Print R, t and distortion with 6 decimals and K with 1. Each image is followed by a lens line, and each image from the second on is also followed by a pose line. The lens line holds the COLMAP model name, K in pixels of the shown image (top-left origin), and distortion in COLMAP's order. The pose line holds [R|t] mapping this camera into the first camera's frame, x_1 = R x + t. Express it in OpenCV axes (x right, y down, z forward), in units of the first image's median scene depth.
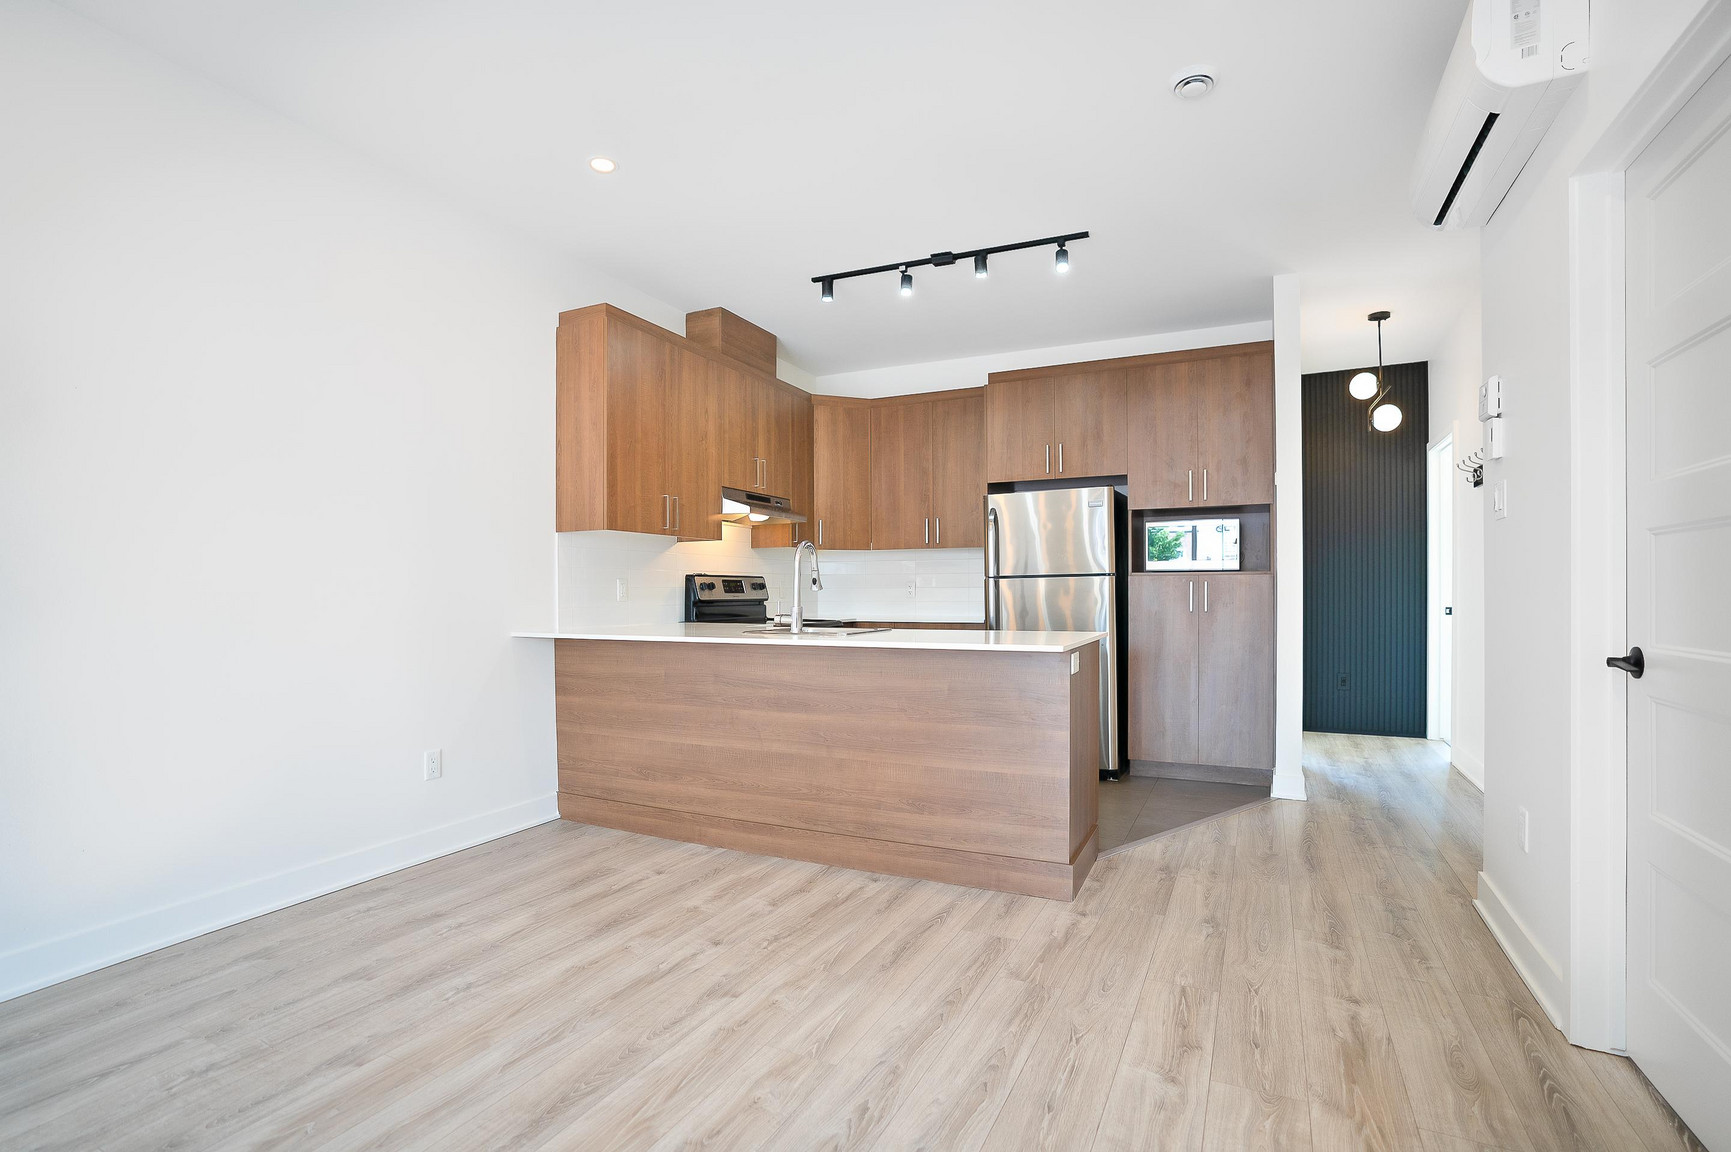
lens RADIAL K [[774.3, 0, 899.6], [0, 774.3, 594.0], [0, 0, 1]] dist [-0.055096, 0.019995]
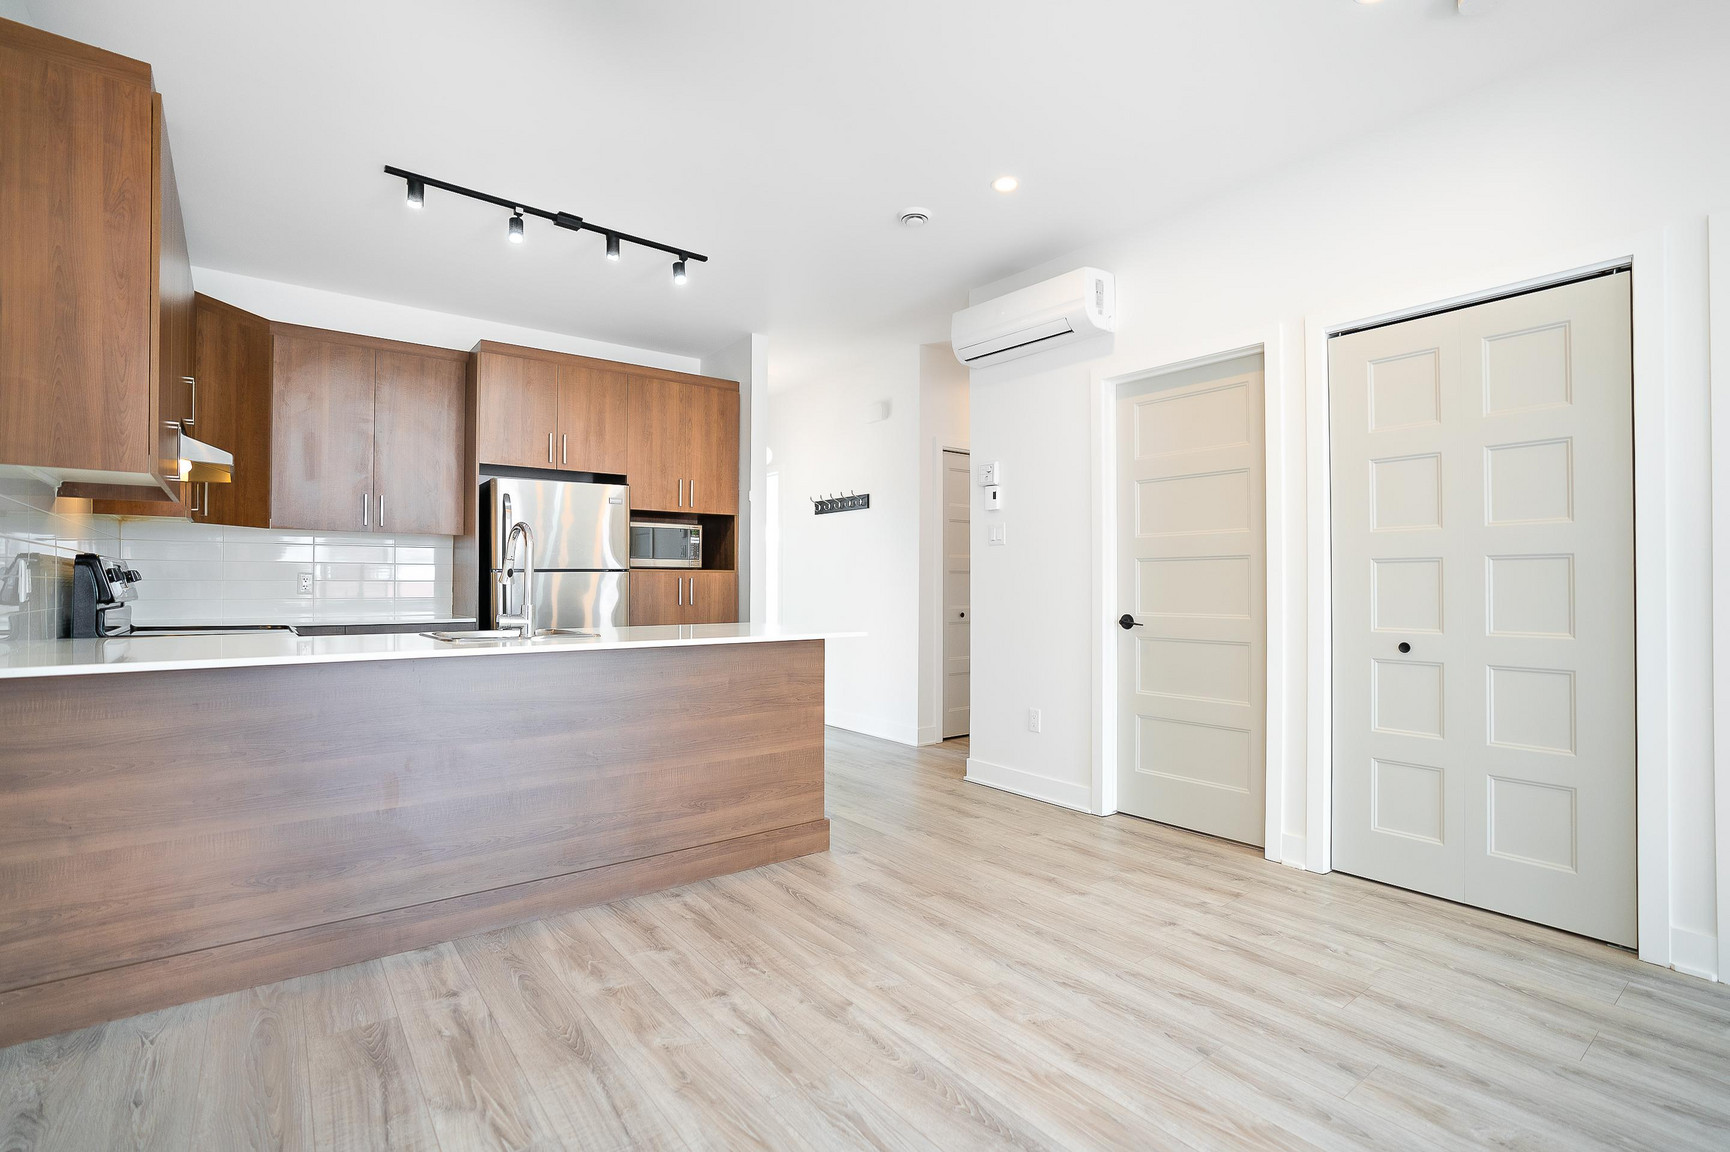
lens RADIAL K [[775.4, 0, 827.3], [0, 775.4, 577.9], [0, 0, 1]] dist [-0.064360, 0.028980]
pose [[0.502233, 0.013304, 0.864630, -0.548412], [0.000207, 0.999880, -0.015506, 0.001280], [-0.864732, 0.007967, 0.502170, 0.273353]]
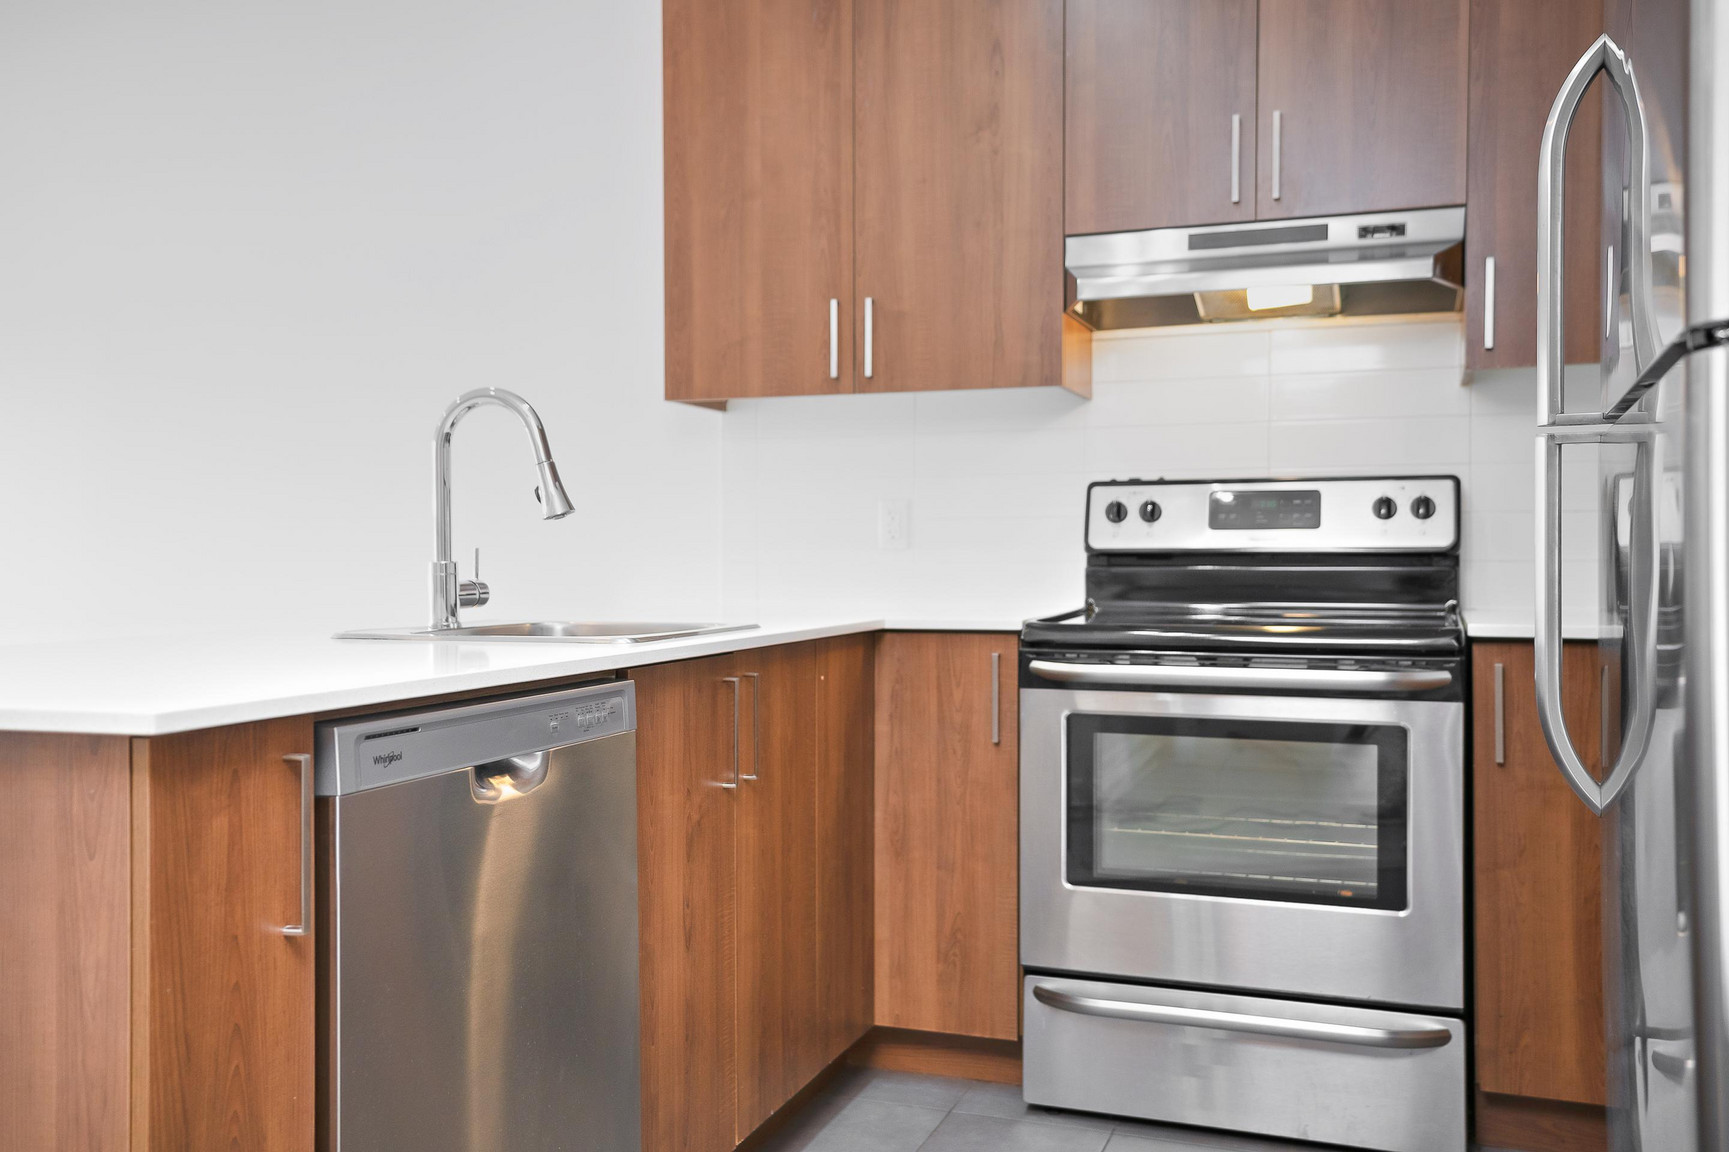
lens RADIAL K [[1587.1, 0, 864.3], [0, 1587.1, 560.4], [0, 0, 1]] dist [0.095778, -0.000777]
pose [[0.071908, 0.008369, -0.997376, 0.579568], [-0.000048, 0.999965, 0.008387, 0.008007], [0.997411, -0.000556, 0.071906, 0.959411]]
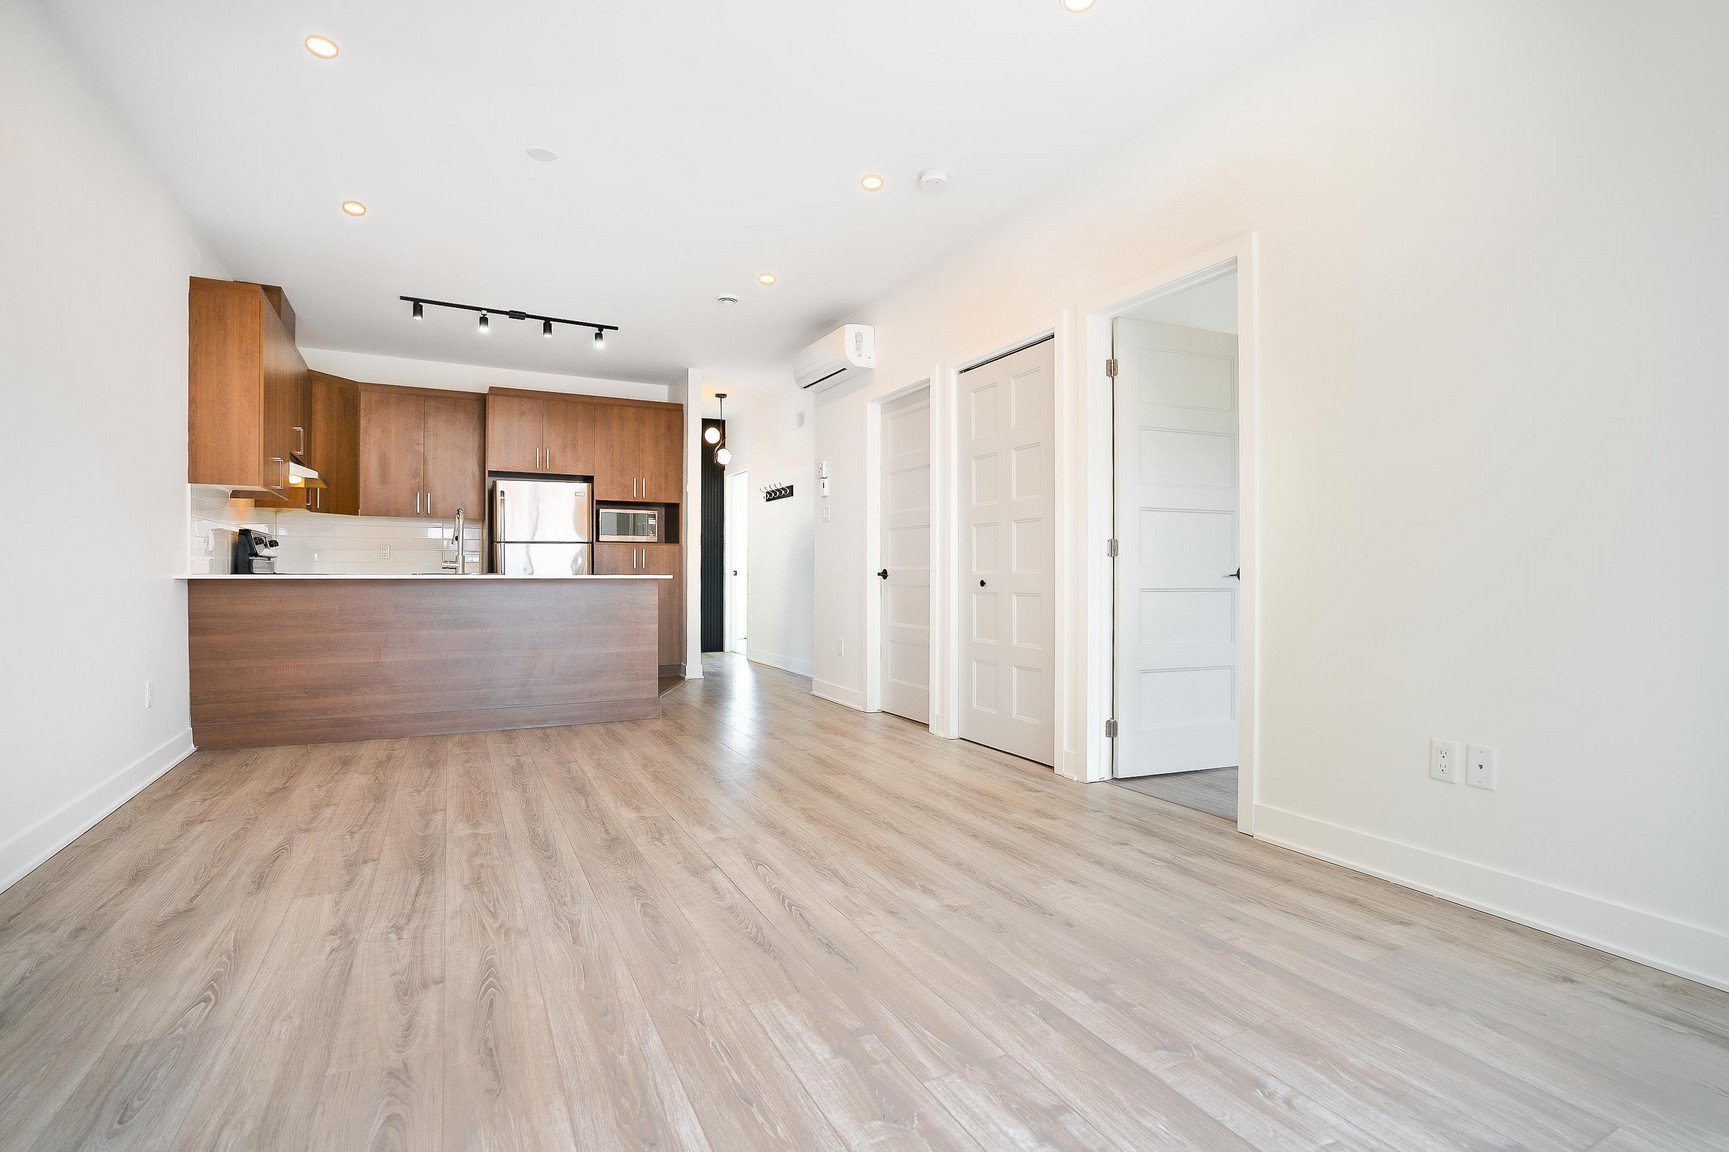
lens RADIAL K [[762.5, 0, 810.3], [0, 762.5, 572.8], [0, 0, 1]] dist [-0.056819, 0.028490]
pose [[0.650169, 0.006097, 0.759765, -0.625068], [-0.003062, 0.999981, -0.005404, 0.043977], [-0.759784, 0.001187, 0.650175, -0.305612]]
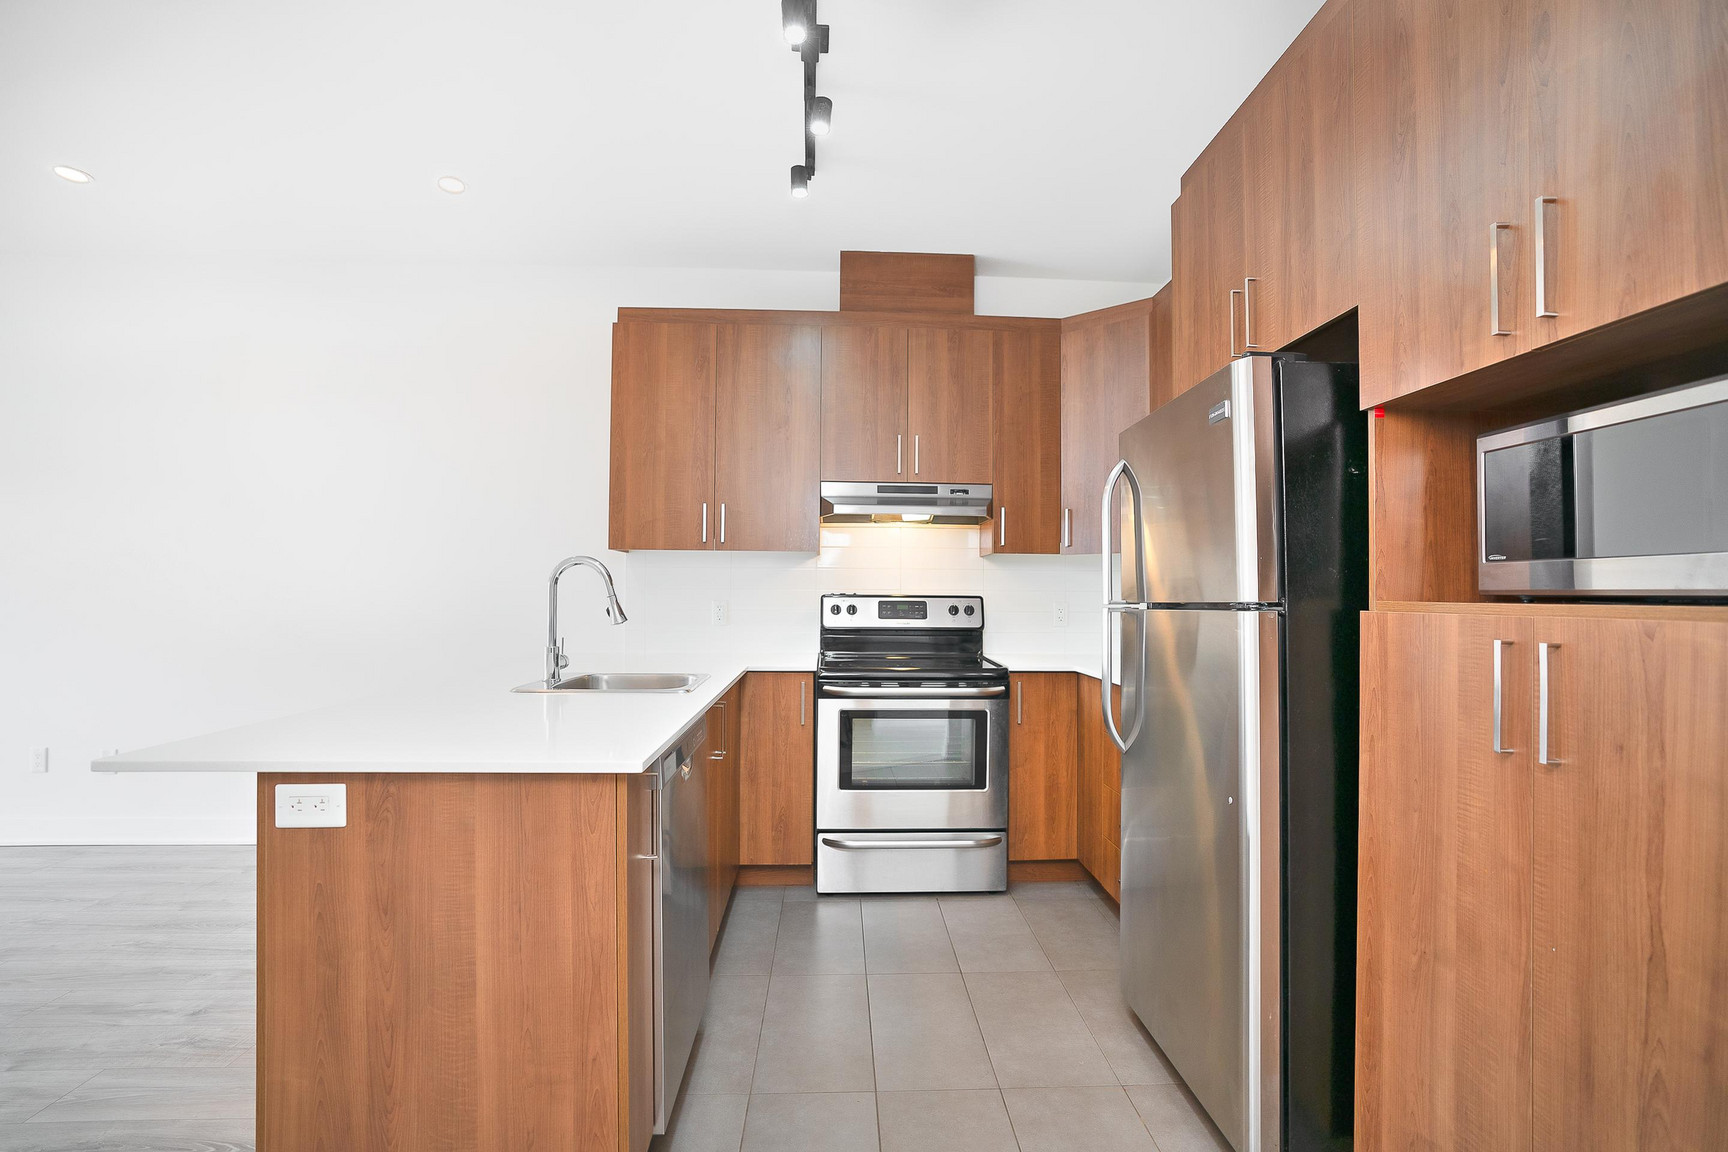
lens RADIAL K [[829.2, 0, 864.0], [0, 829.2, 576.0], [0, 0, 1]] dist [-0.027981, 0.020309]
pose [[0.446774, -0.010155, -0.894589, 0.599258], [-0.012477, 0.999768, -0.017580, -0.034326], [0.894560, 0.019017, 0.446543, 0.754350]]
